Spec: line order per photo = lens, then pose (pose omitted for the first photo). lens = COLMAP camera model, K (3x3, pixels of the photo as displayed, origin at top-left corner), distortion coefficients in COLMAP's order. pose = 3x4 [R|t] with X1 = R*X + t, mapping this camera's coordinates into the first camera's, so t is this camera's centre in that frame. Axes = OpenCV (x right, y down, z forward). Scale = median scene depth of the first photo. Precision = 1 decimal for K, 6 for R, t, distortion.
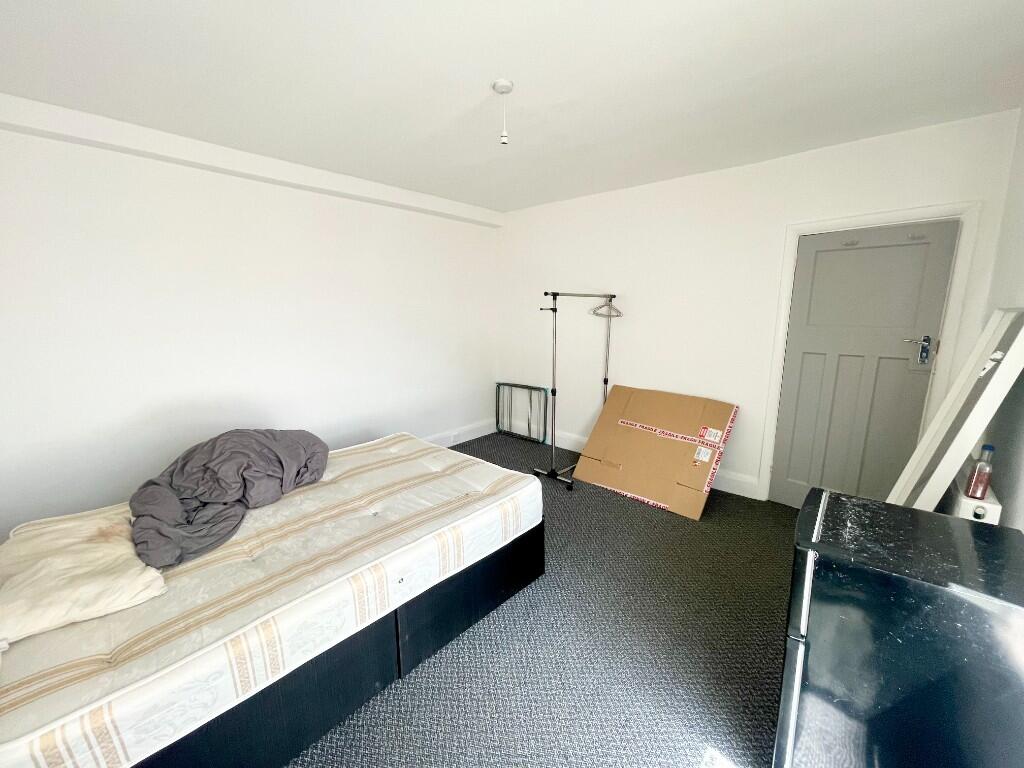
lens RADIAL K [[413.1, 0, 511.5], [0, 413.1, 385.3], [0, 0, 1]] dist [-0.001370, 0.000054]
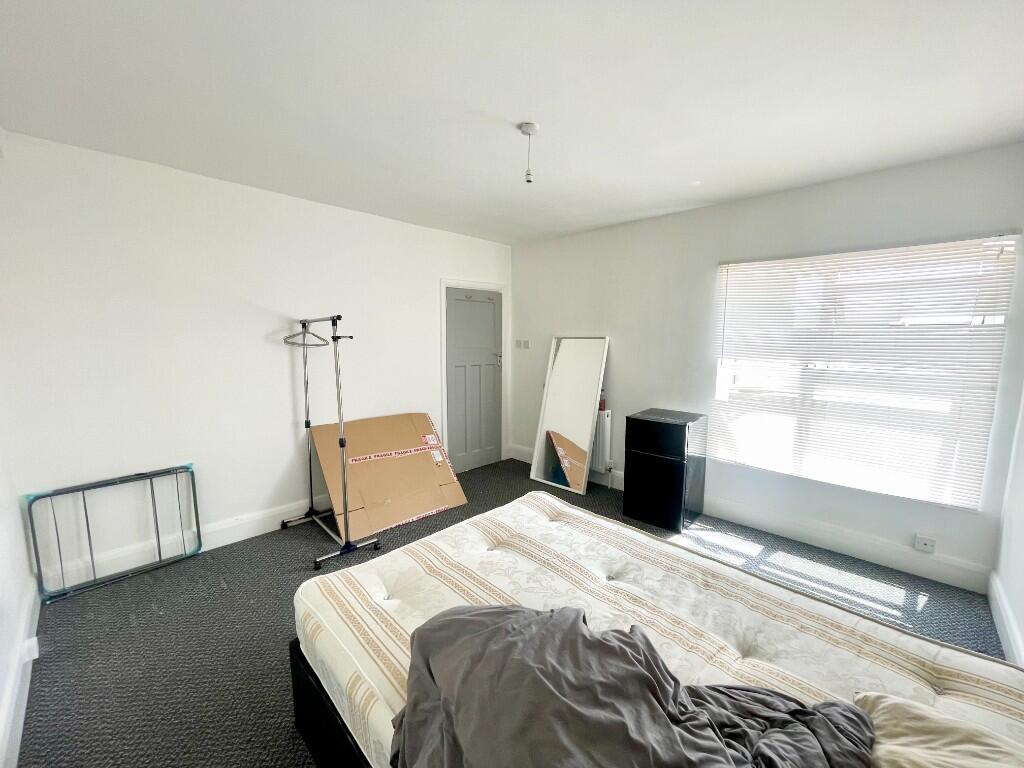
lens RADIAL K [[413.1, 0, 510.9], [0, 413.1, 387.5], [0, 0, 1]] dist [-0.001370, 0.000054]
pose [[0.042585, -0.120941, 0.991746, -0.601642], [0.182598, 0.976869, 0.111286, -0.106343], [-0.982265, 0.176351, 0.063684, 0.578069]]
